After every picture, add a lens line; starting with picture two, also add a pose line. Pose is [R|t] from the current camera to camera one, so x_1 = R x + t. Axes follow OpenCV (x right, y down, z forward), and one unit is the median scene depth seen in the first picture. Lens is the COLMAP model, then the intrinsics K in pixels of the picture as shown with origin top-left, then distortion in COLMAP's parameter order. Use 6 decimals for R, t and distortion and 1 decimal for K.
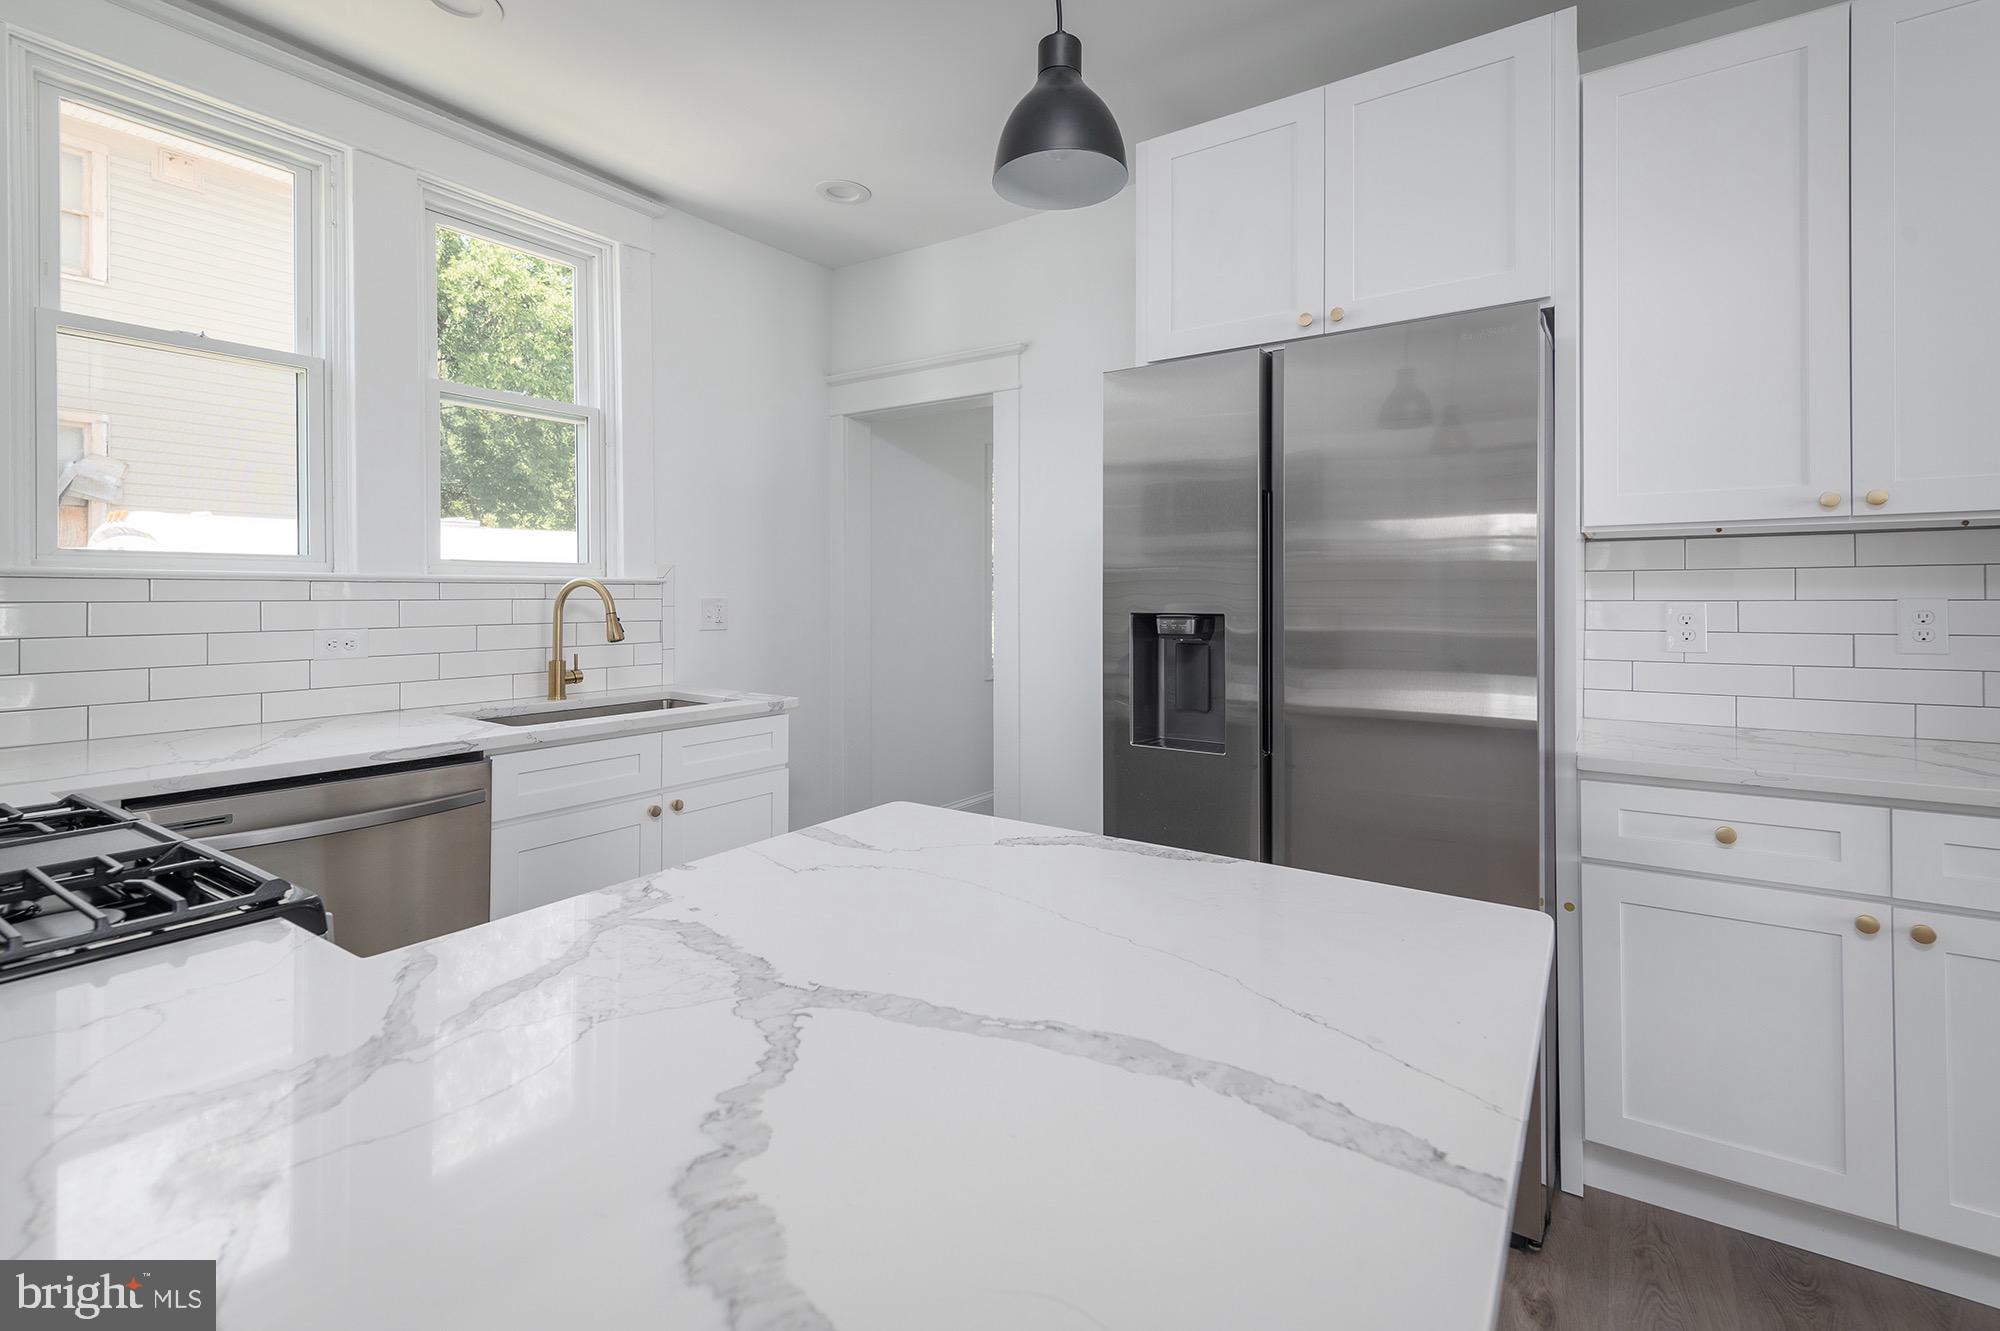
lens RADIAL K [[898.2, 0, 1000.0], [0, 898.2, 589.7], [0, 0, 1]] dist [0.014912, -0.003599]
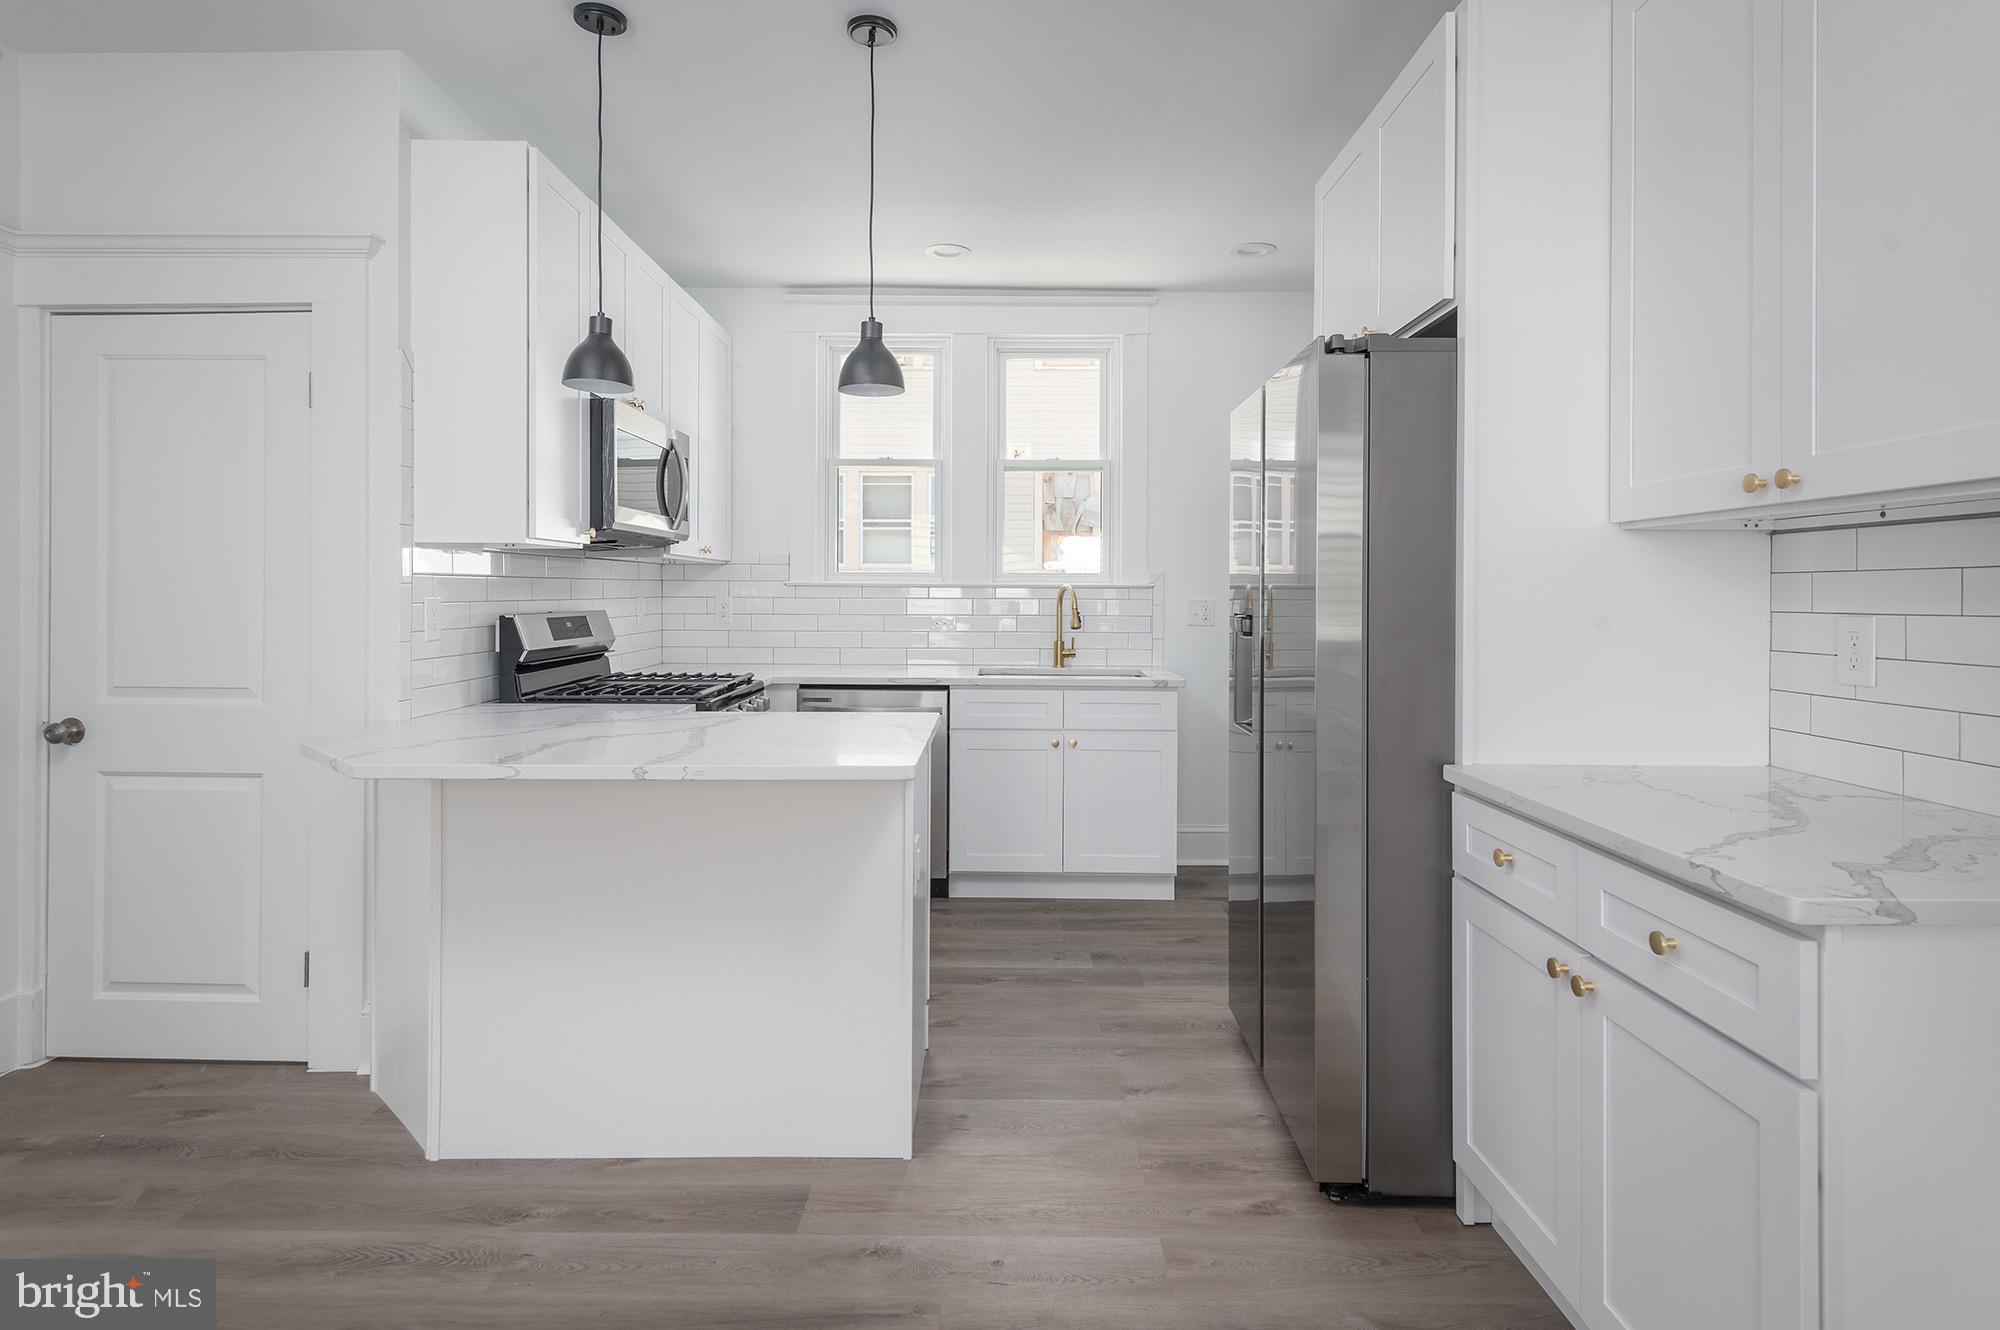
lens RADIAL K [[1056.7, 0, 995.5], [0, 1056.7, 594.5], [0, 0, 1]] dist [0.003278, -0.001761]
pose [[0.548321, 0.004760, -0.836254, 0.961396], [-0.001969, 0.999988, 0.004402, -0.004540], [0.836266, -0.000767, 0.548324, -0.025472]]
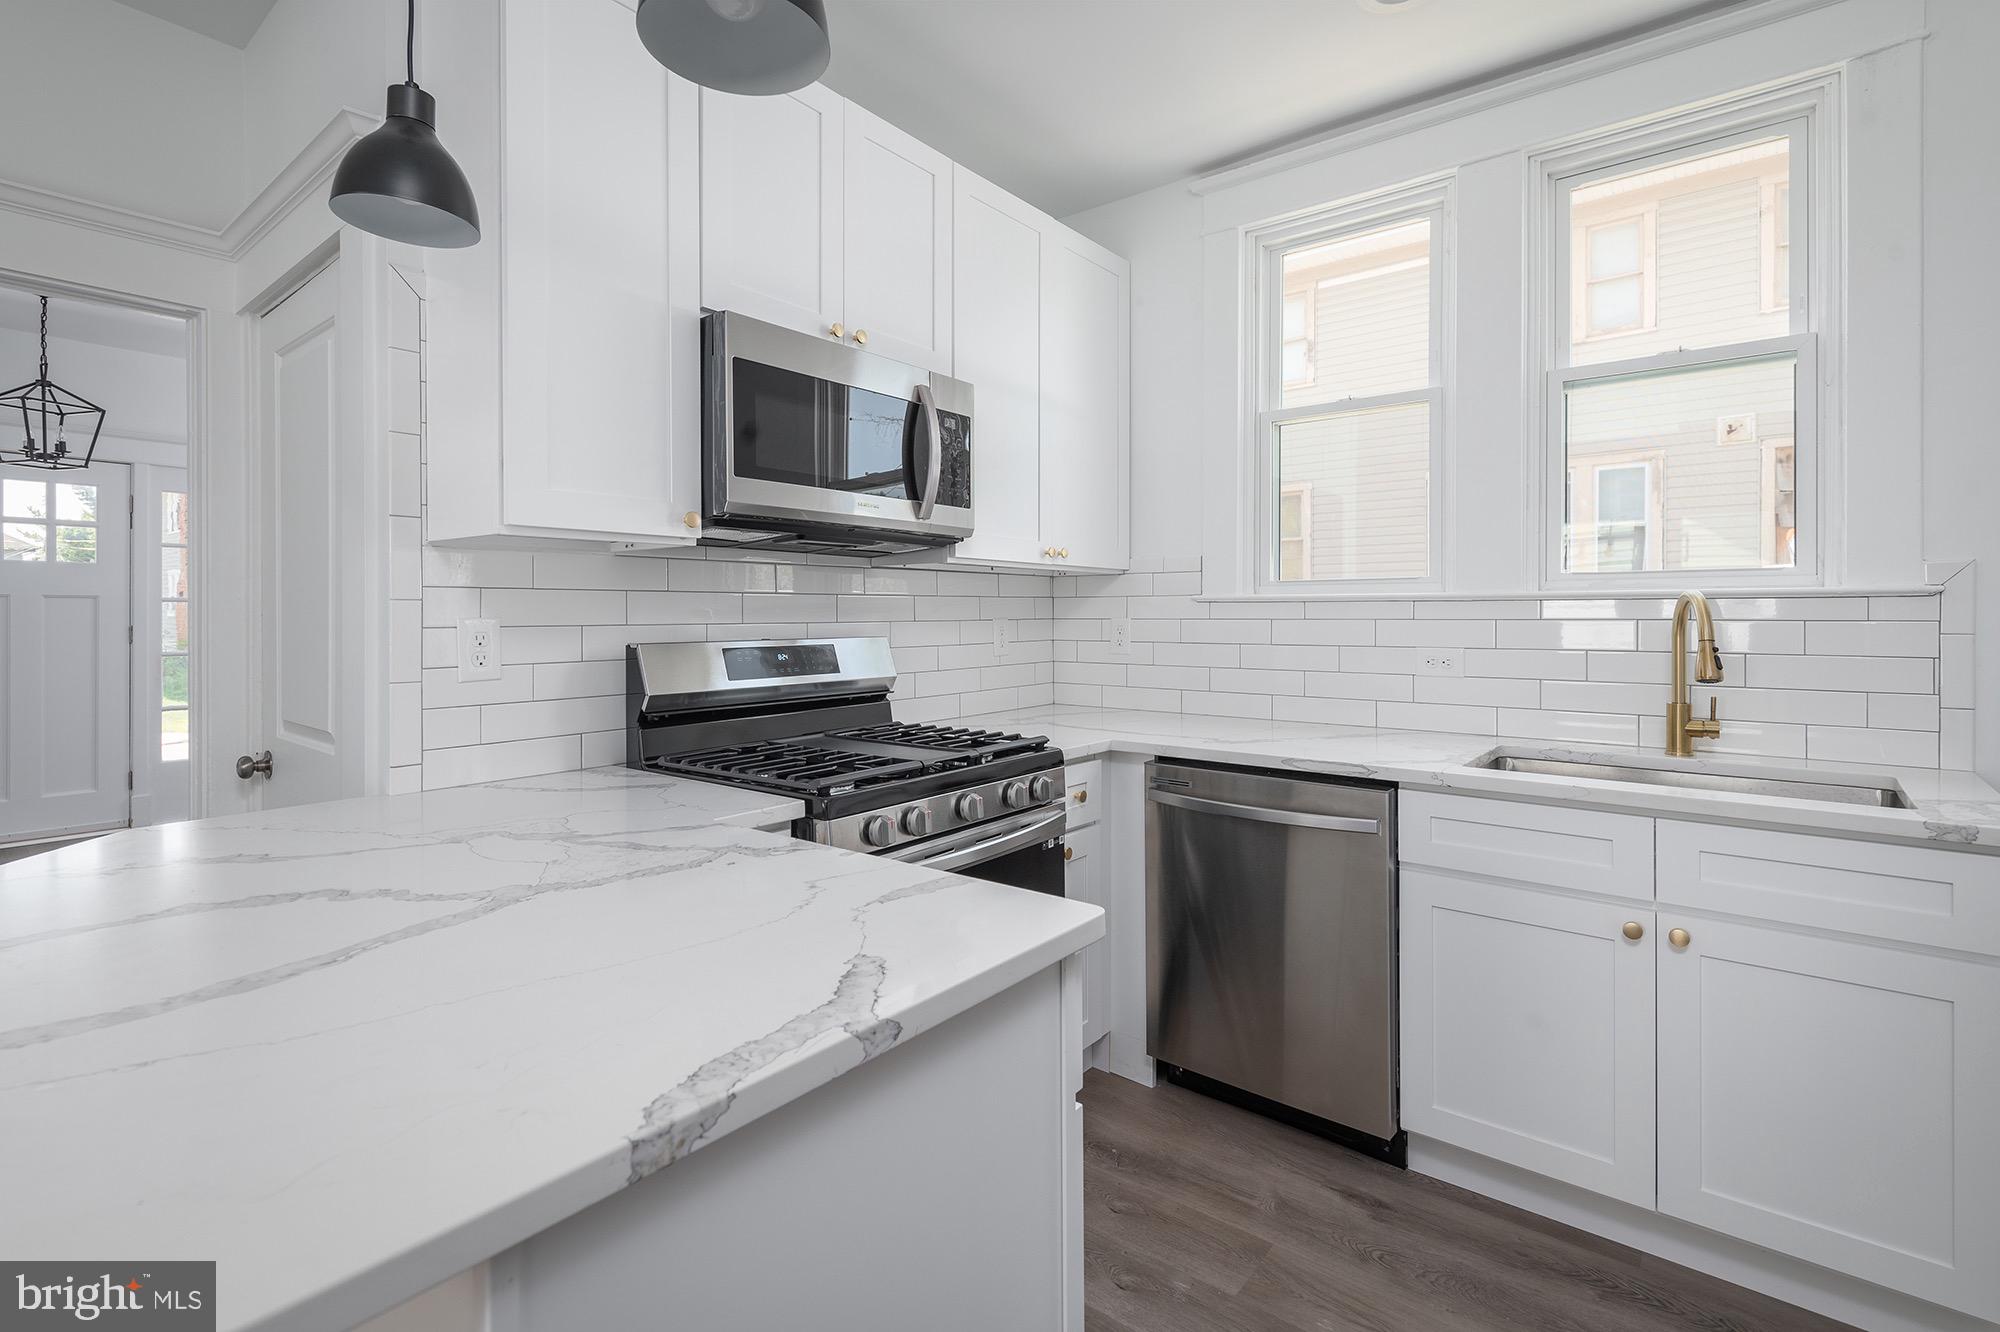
lens RADIAL K [[937.4, 0, 1010.9], [0, 937.4, 615.4], [0, 0, 1]] dist [0.002641, 0.000599]
pose [[-0.084947, 0.001459, -0.996384, 0.351794], [0.006209, 0.999980, 0.000935, 0.002769], [0.996366, -0.006108, -0.084955, 0.566063]]
